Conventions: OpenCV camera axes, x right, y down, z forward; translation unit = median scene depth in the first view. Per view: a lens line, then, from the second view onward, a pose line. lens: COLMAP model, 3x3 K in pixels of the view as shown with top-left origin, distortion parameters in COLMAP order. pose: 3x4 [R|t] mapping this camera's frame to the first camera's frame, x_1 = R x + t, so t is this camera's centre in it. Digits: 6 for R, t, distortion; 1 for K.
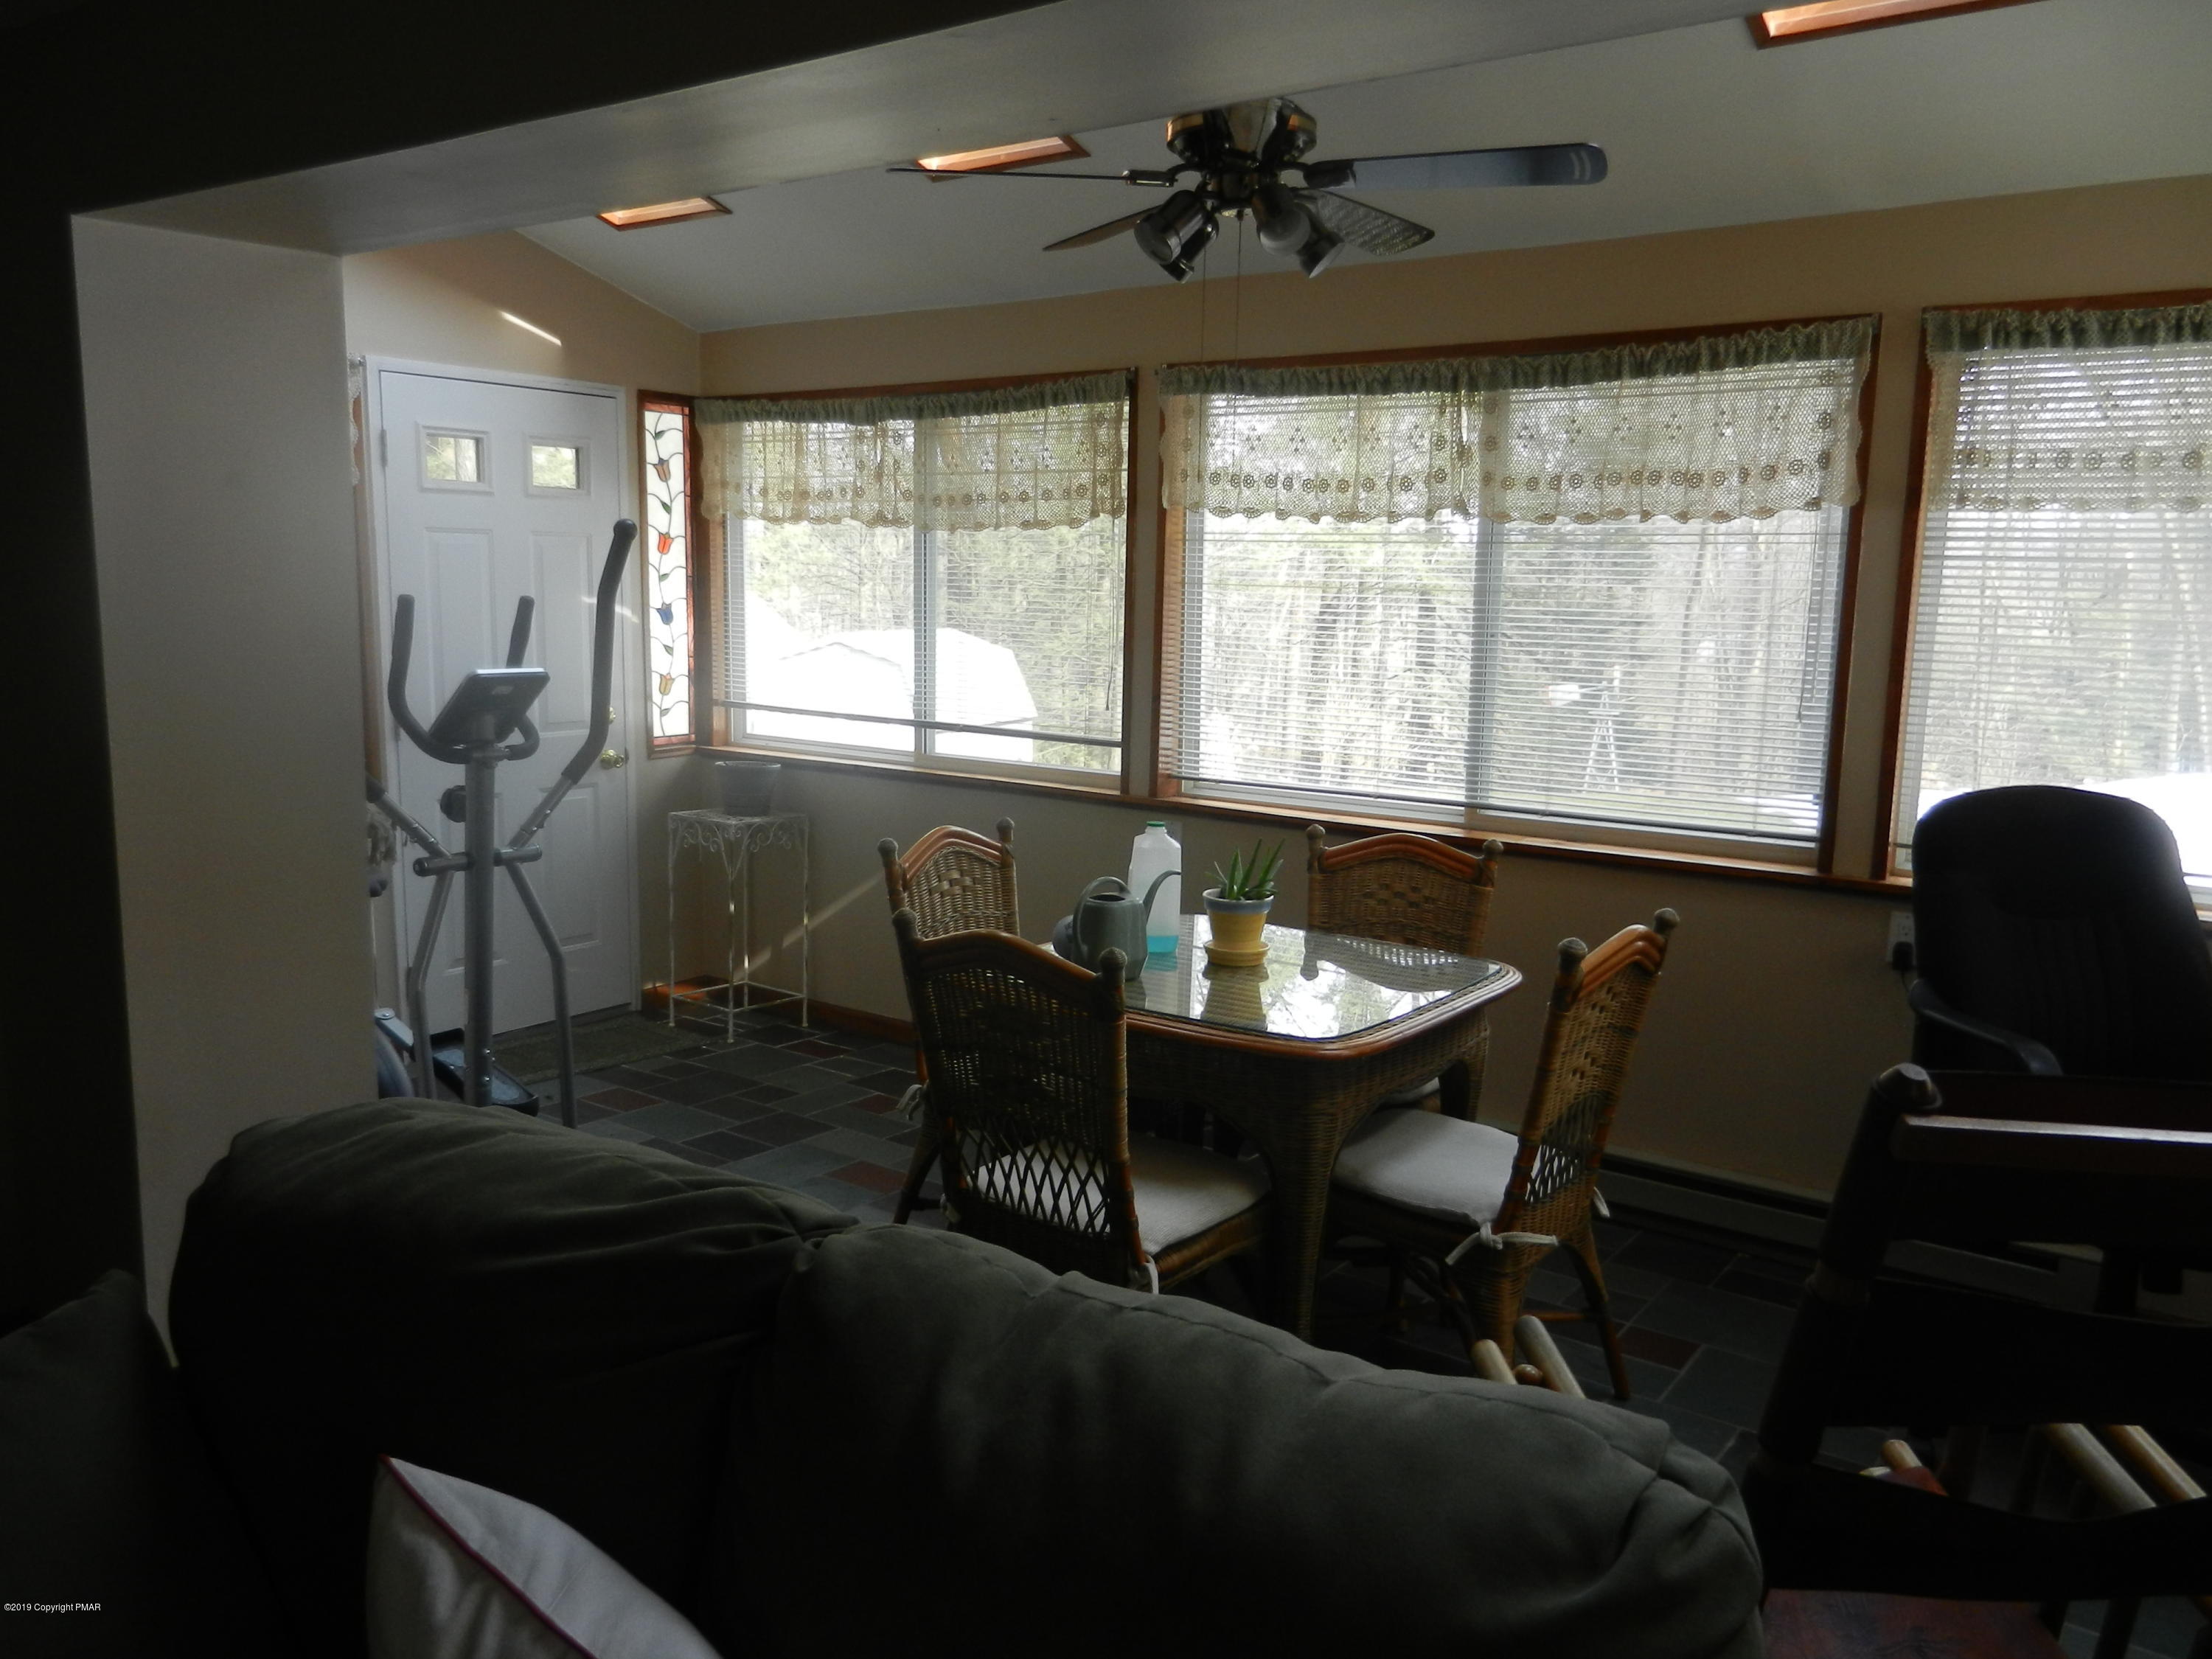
lens RADIAL K [[1643.4, 0, 1091.2], [0, 1643.4, 822.8], [0, 0, 1]] dist [0.010783, -0.002856]
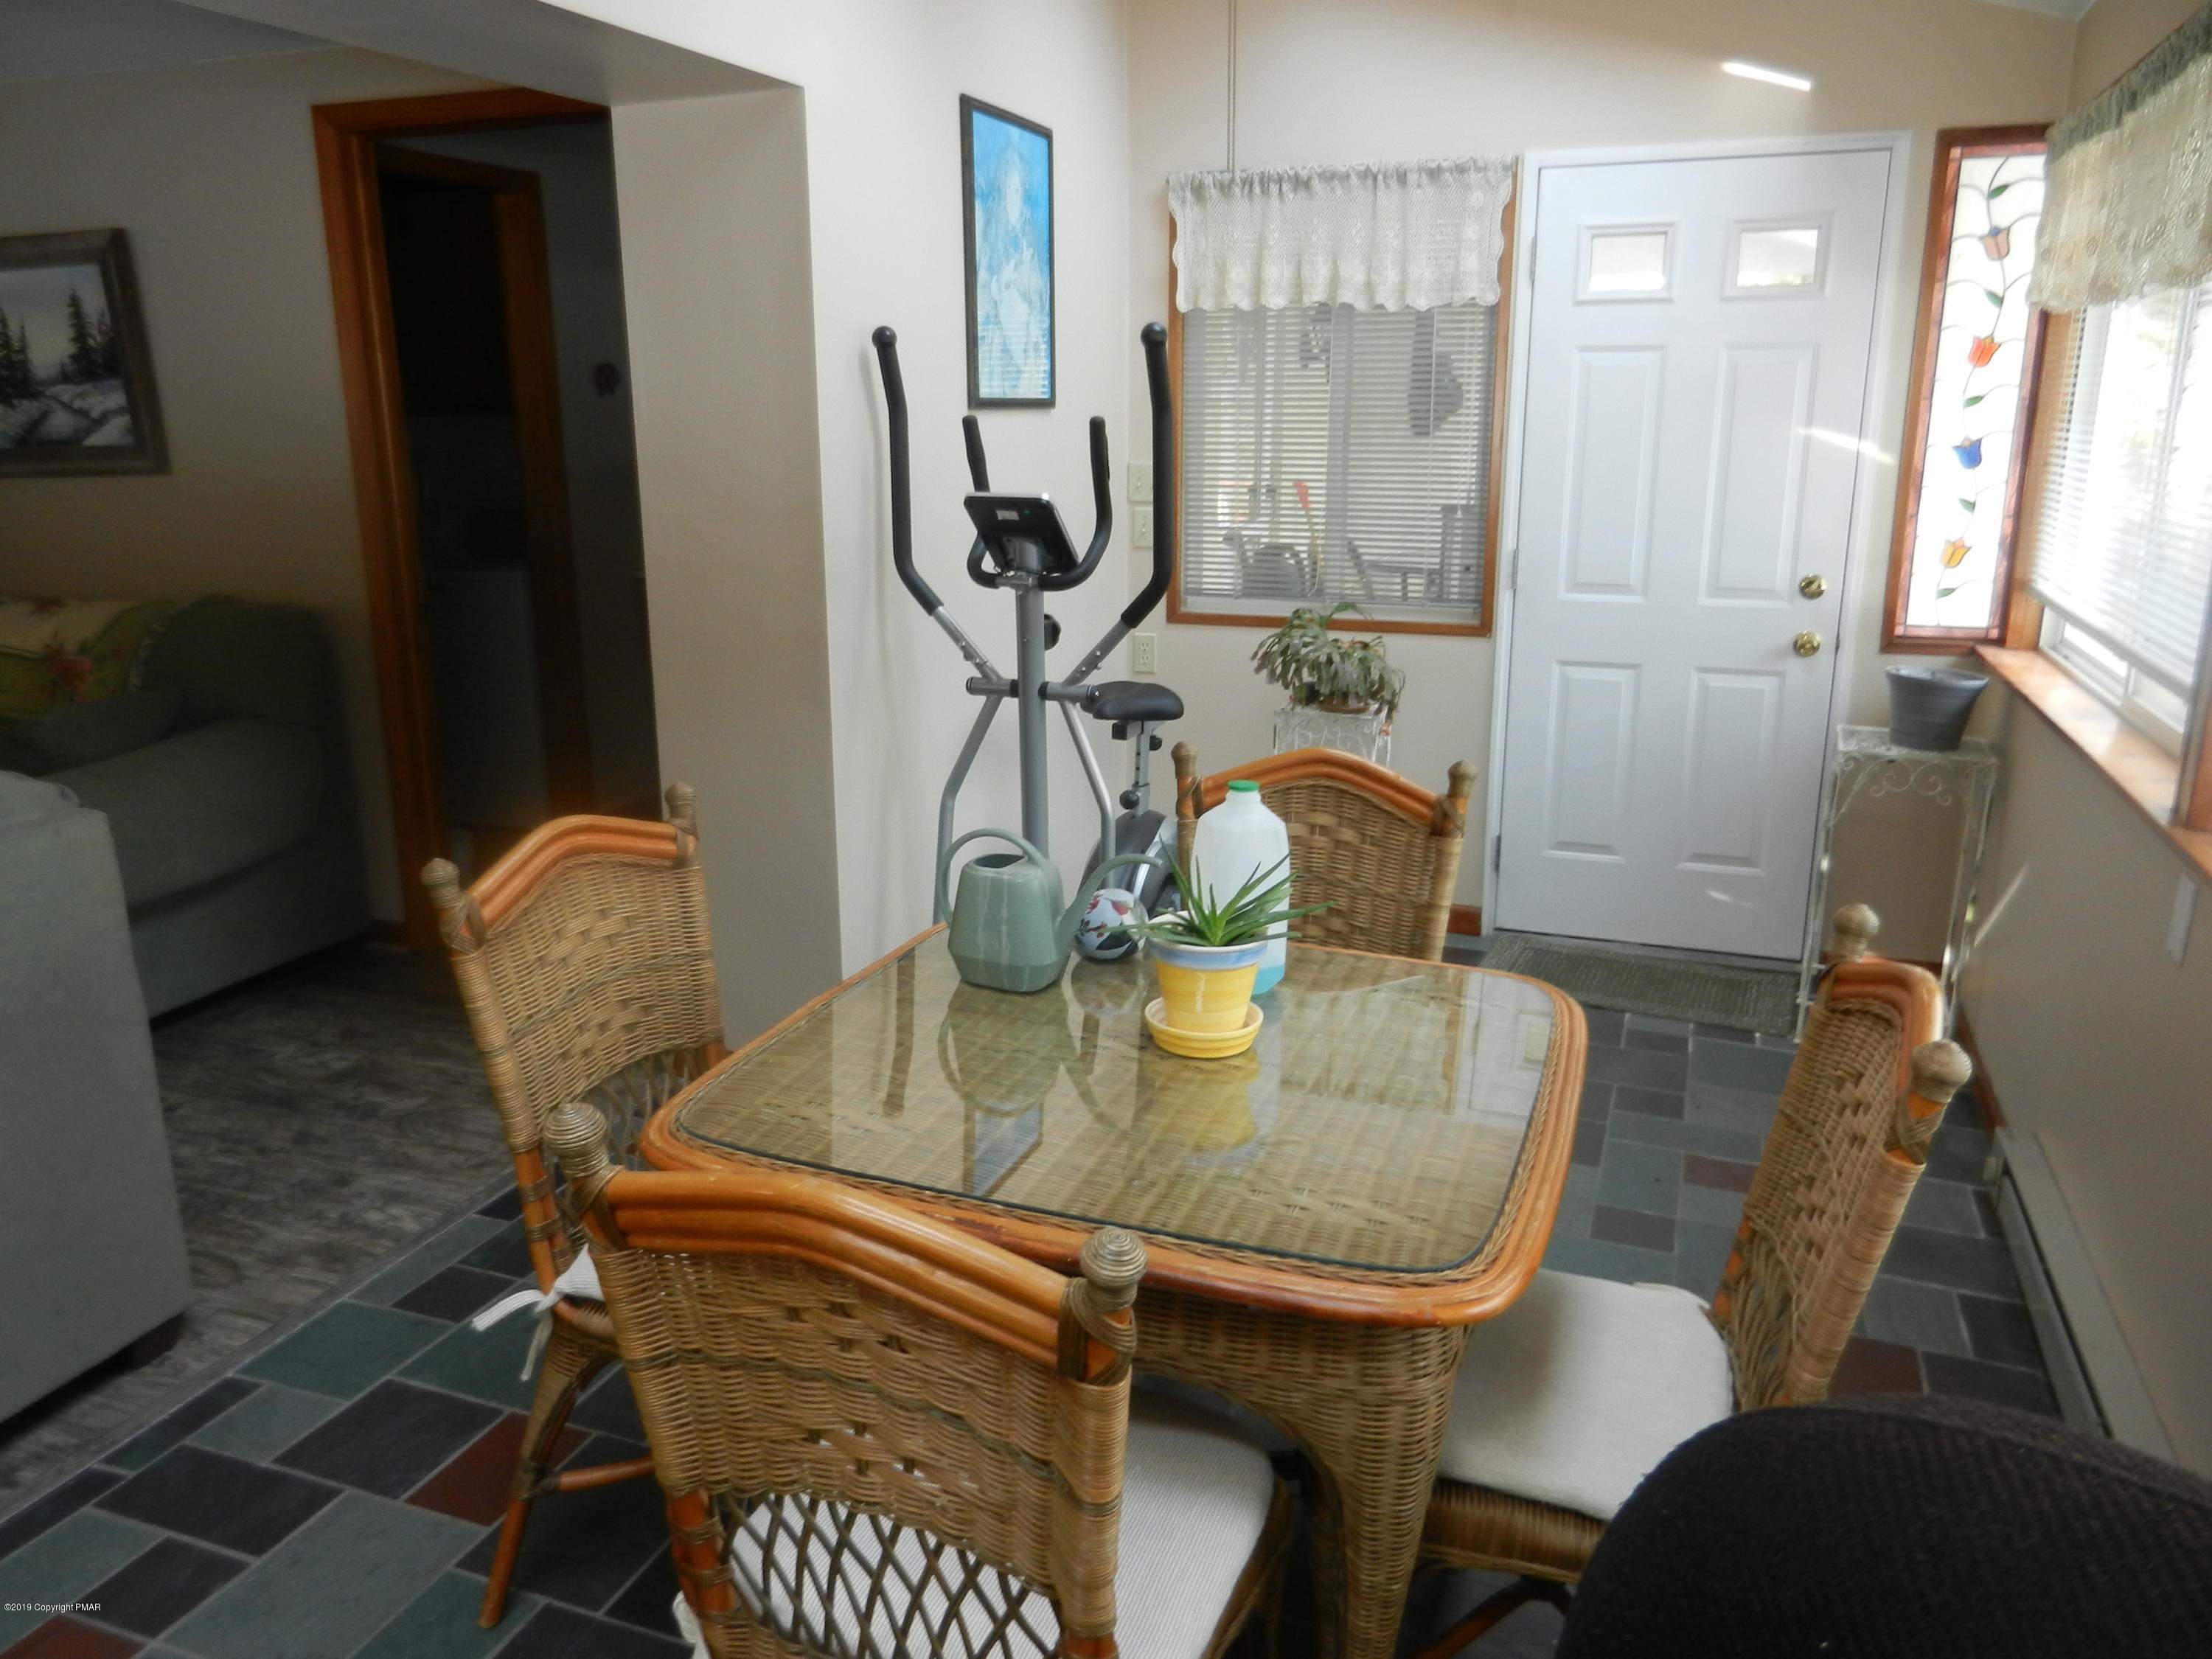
lens RADIAL K [[1643.4, 0, 1092.1], [0, 1643.4, 847.9], [0, 0, 1]] dist [0.010783, -0.002856]
pose [[0.253472, 0.233482, -0.938743, 0.400513], [-0.137400, 0.969285, 0.203979, -0.062745], [0.957535, 0.077281, 0.277767, 0.513240]]
